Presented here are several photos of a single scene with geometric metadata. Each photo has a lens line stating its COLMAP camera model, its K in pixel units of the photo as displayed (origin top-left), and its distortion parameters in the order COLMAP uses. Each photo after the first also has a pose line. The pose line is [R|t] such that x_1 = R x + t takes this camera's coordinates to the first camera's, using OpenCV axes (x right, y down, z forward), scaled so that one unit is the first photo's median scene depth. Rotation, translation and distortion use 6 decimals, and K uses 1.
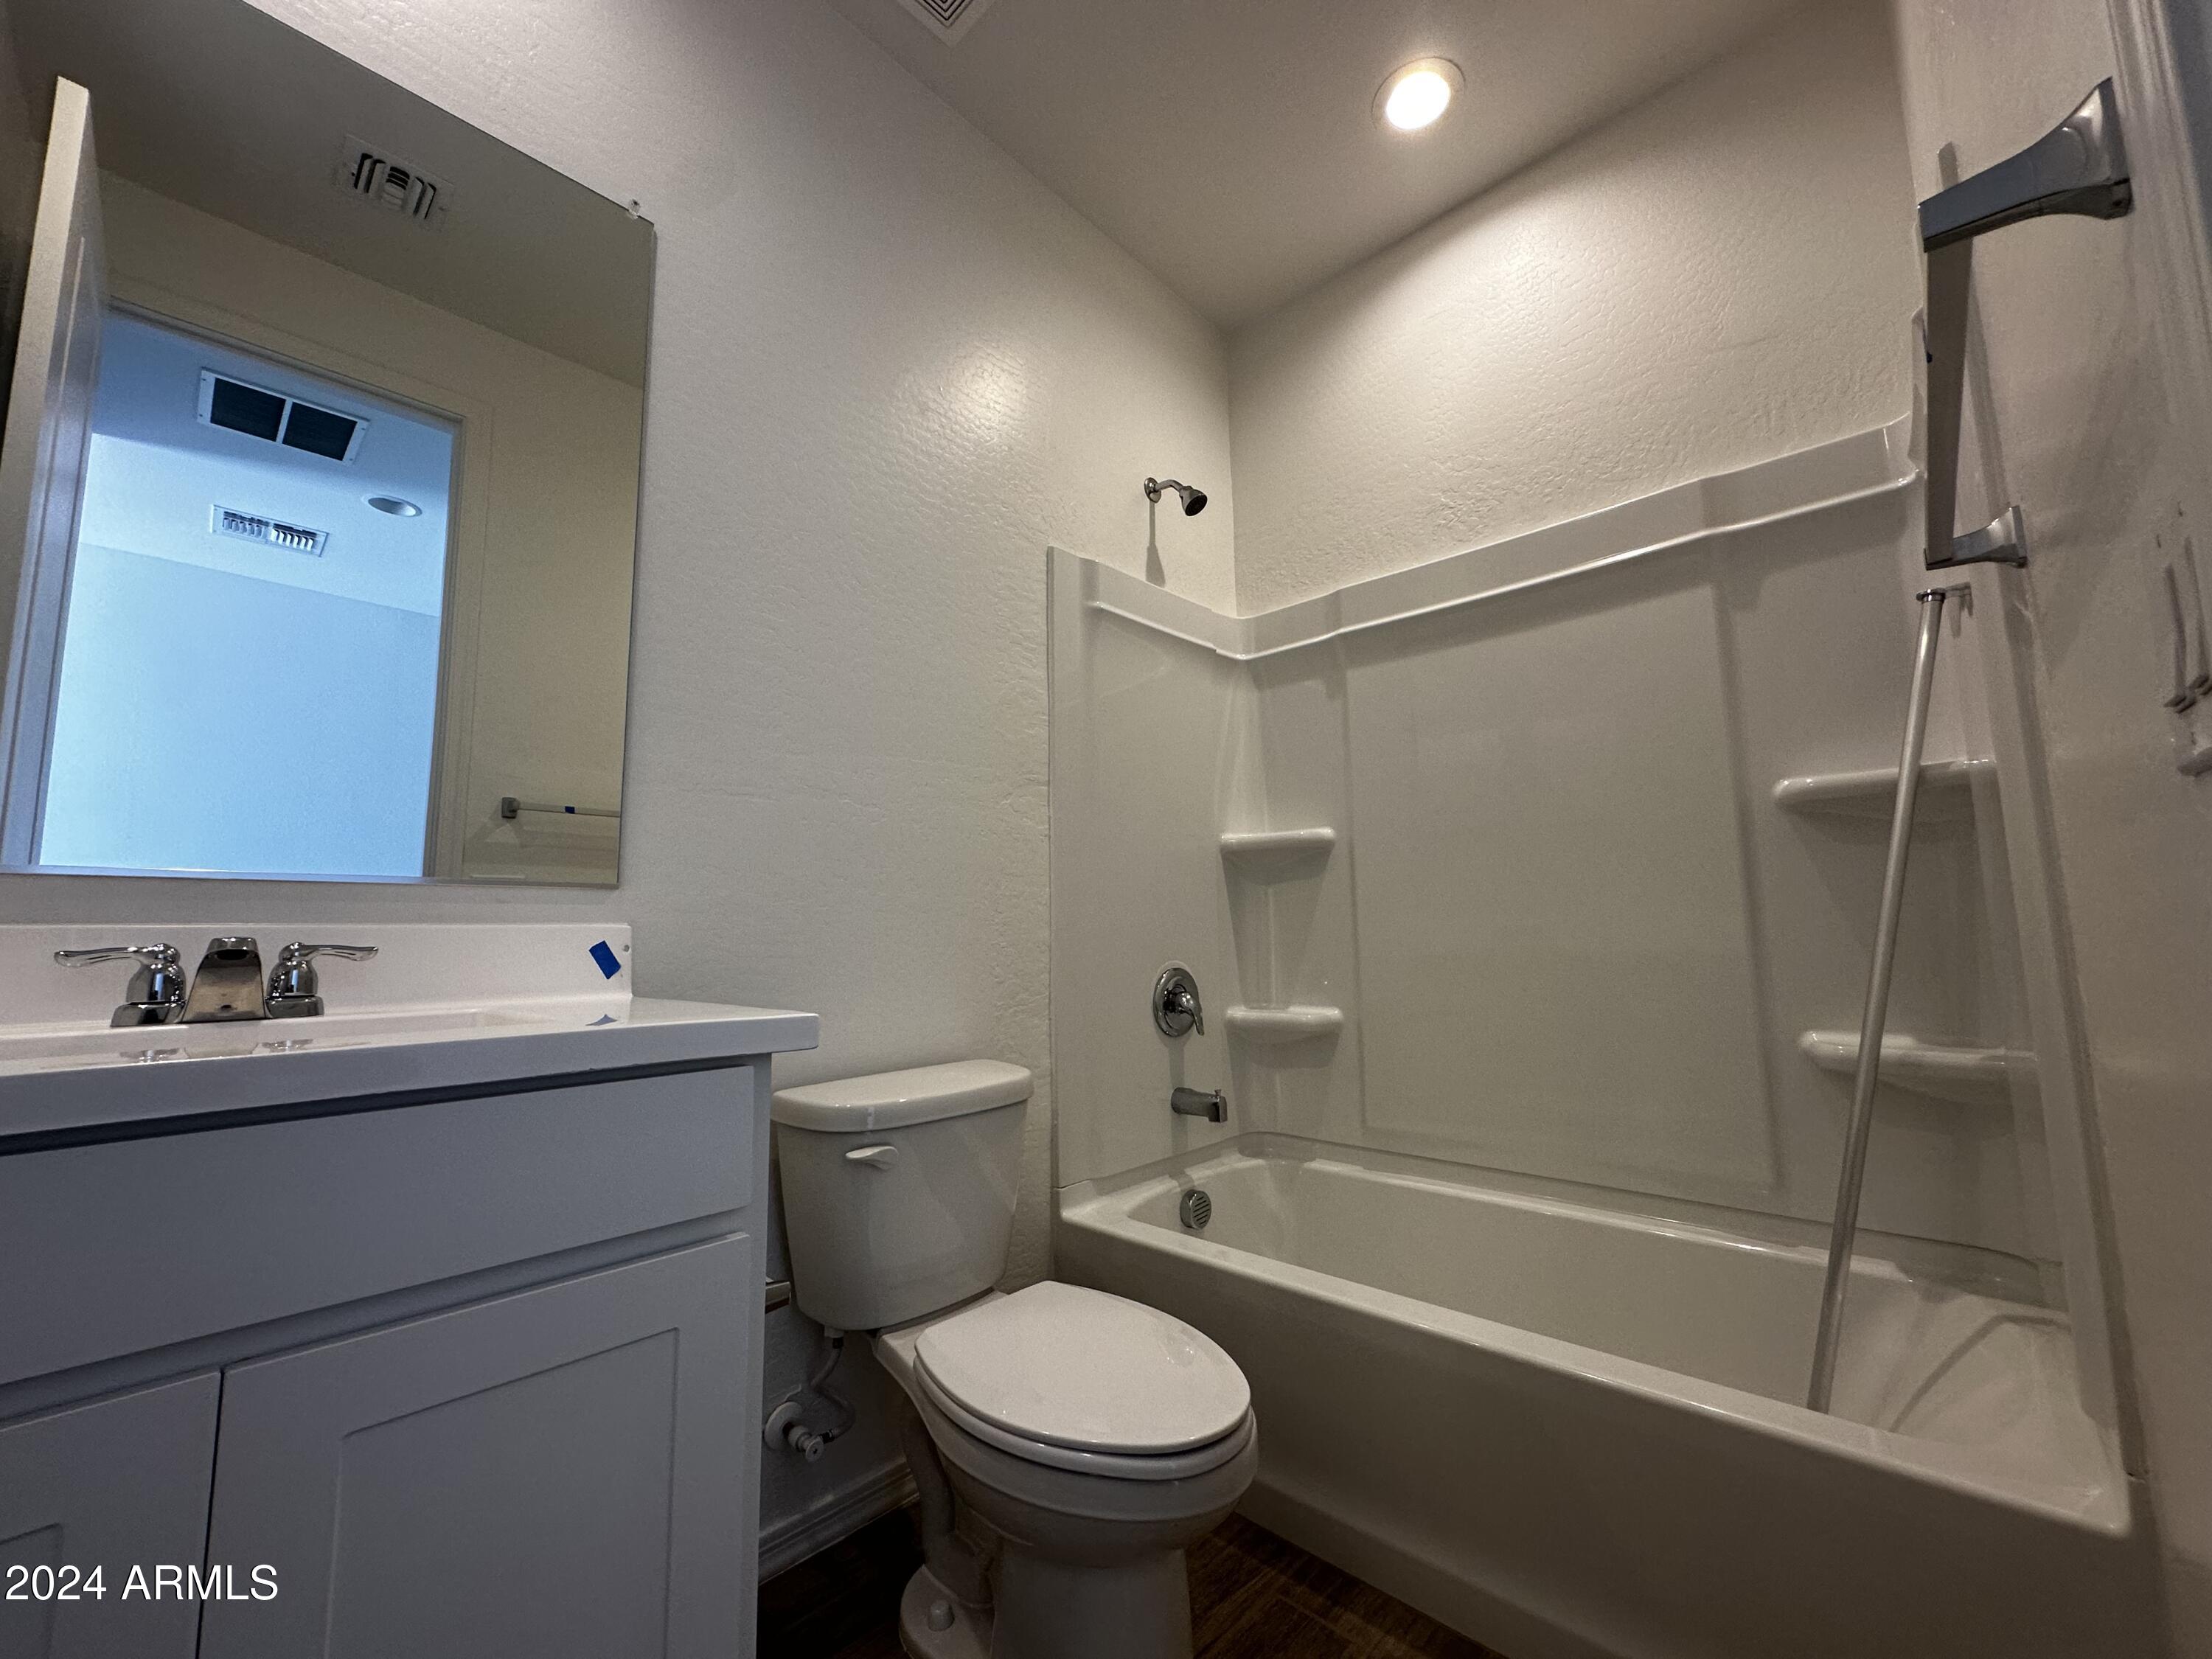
lens RADIAL K [[882.3, 0, 1108.2], [0, 882.3, 833.7], [0, 0, 1]] dist [-0.002082, 0.000629]
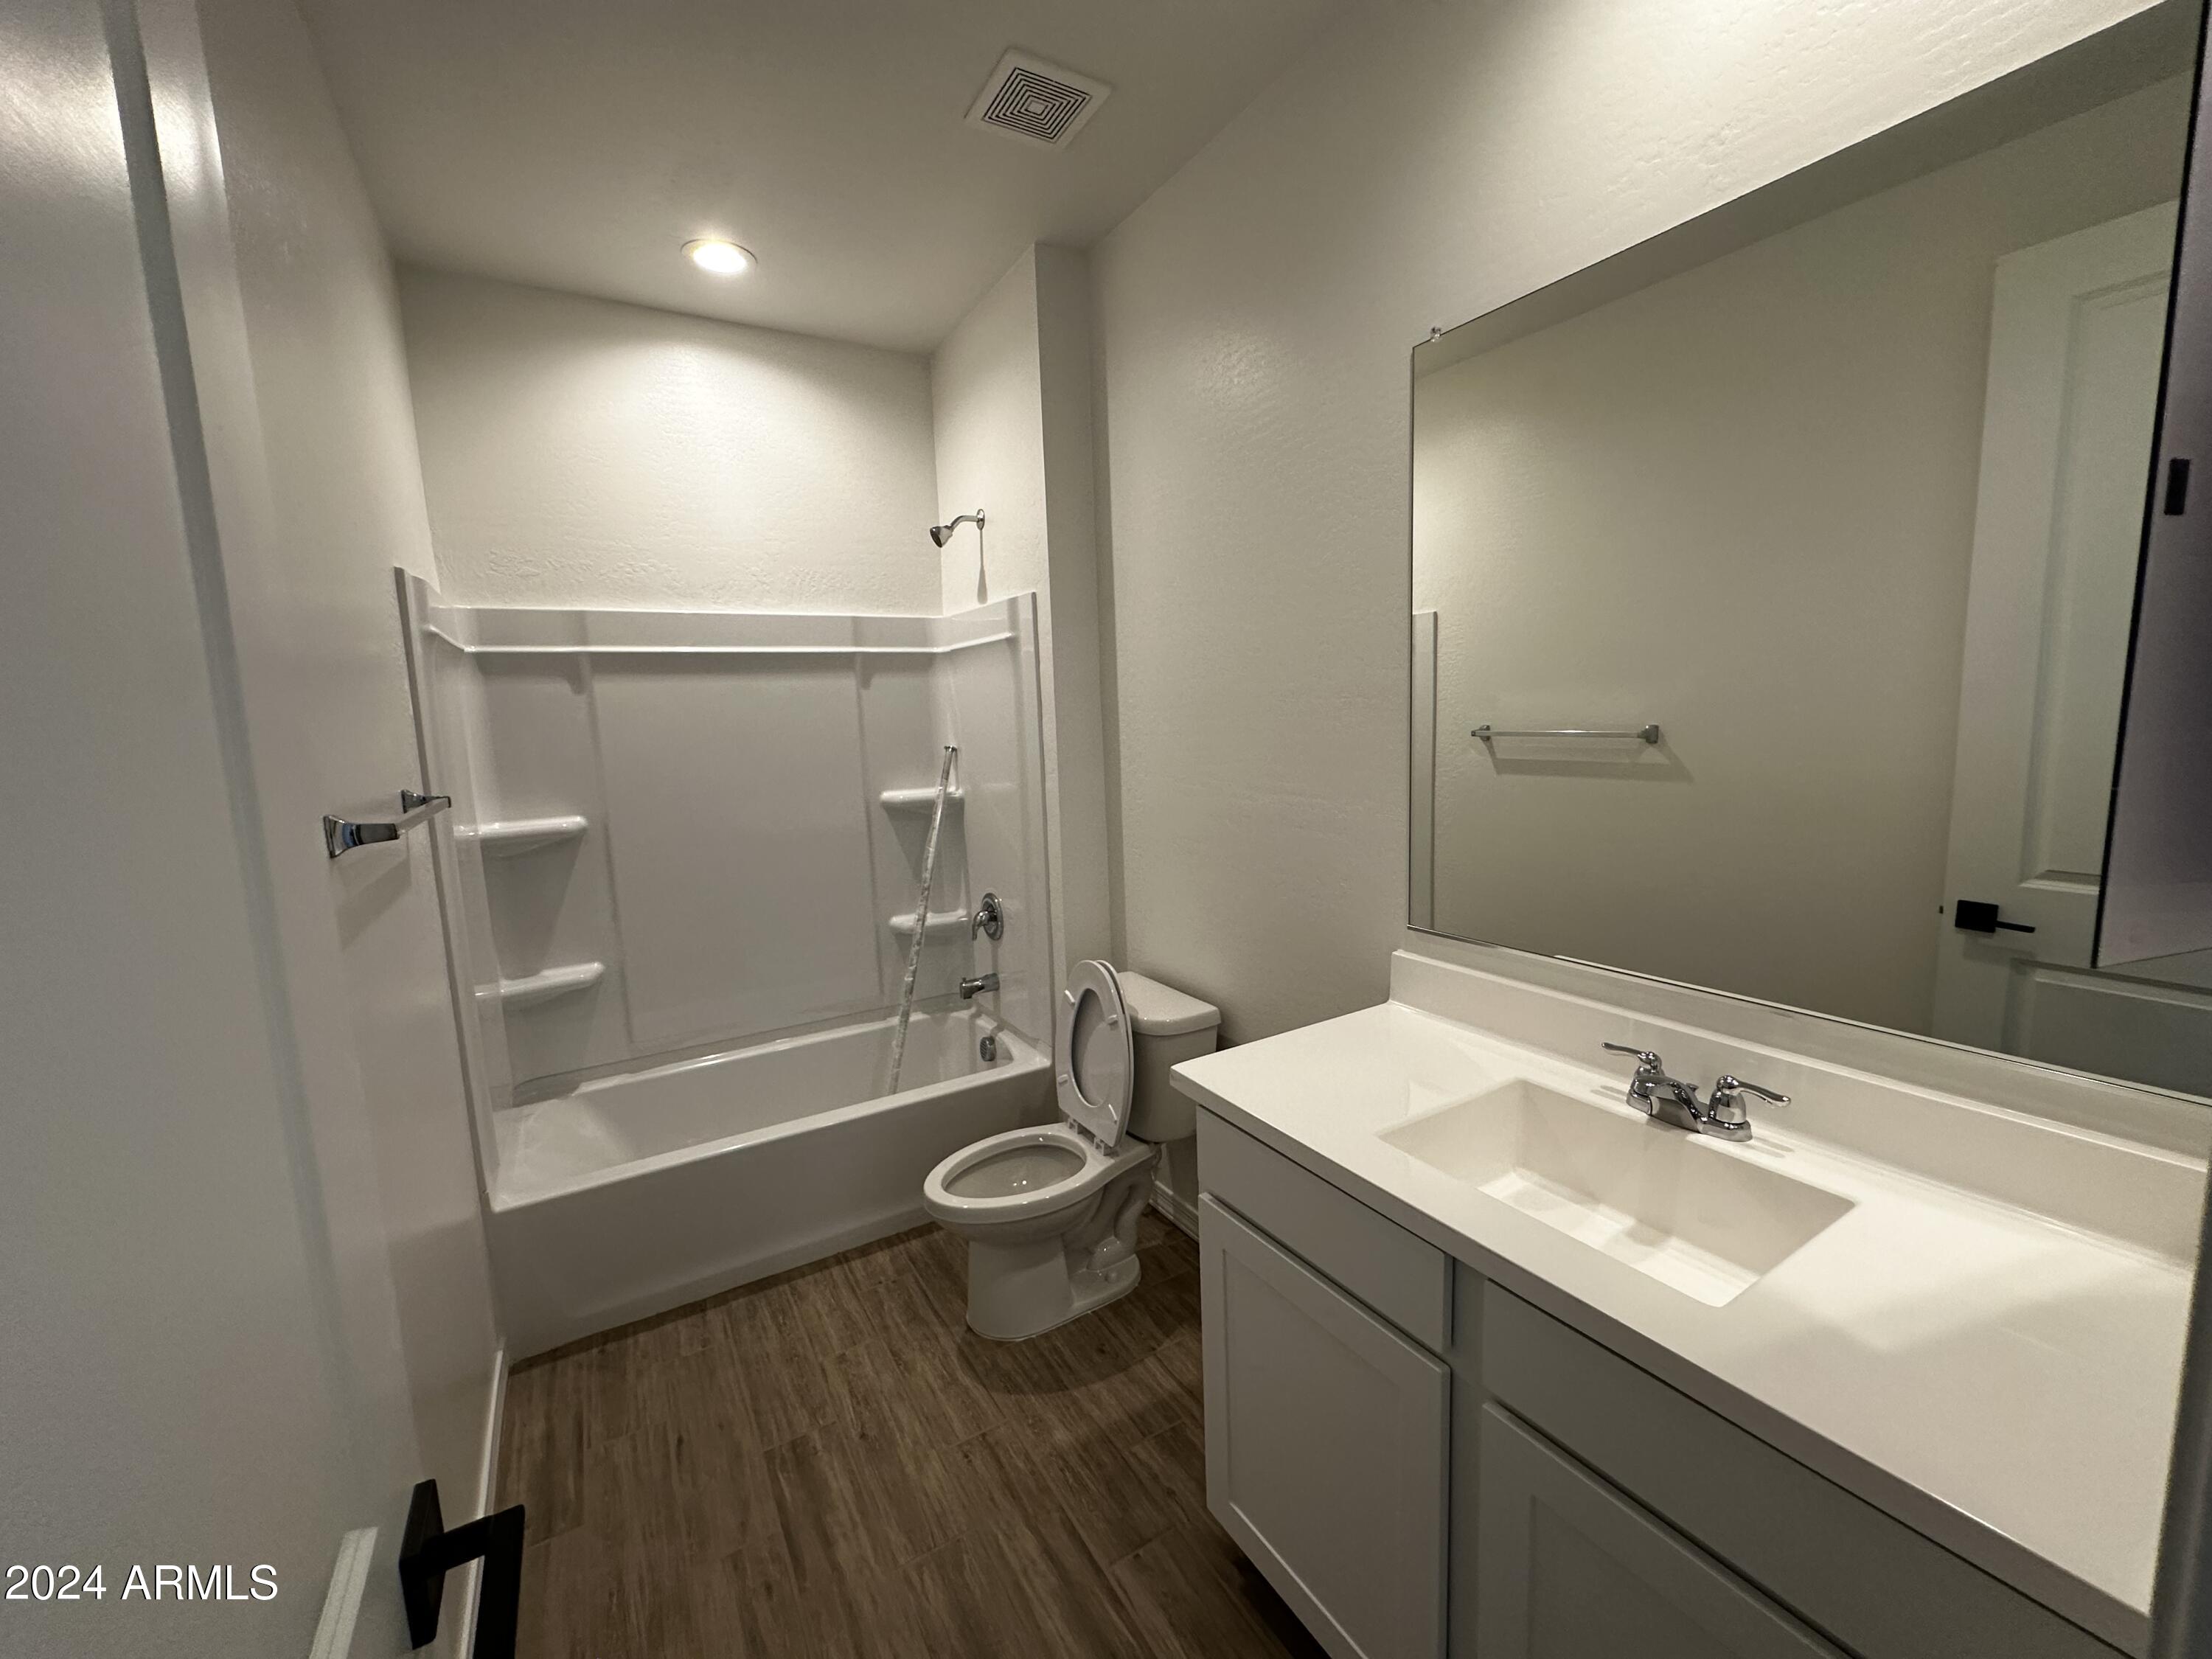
lens RADIAL K [[882.3, 0, 1112.2], [0, 882.3, 830.6], [0, 0, 1]] dist [-0.002082, 0.000629]
pose [[0.299863, -0.115918, 0.946914, -0.697078], [-0.072886, 0.986905, 0.143894, -0.221818], [-0.951194, -0.112166, 0.287488, -0.021827]]
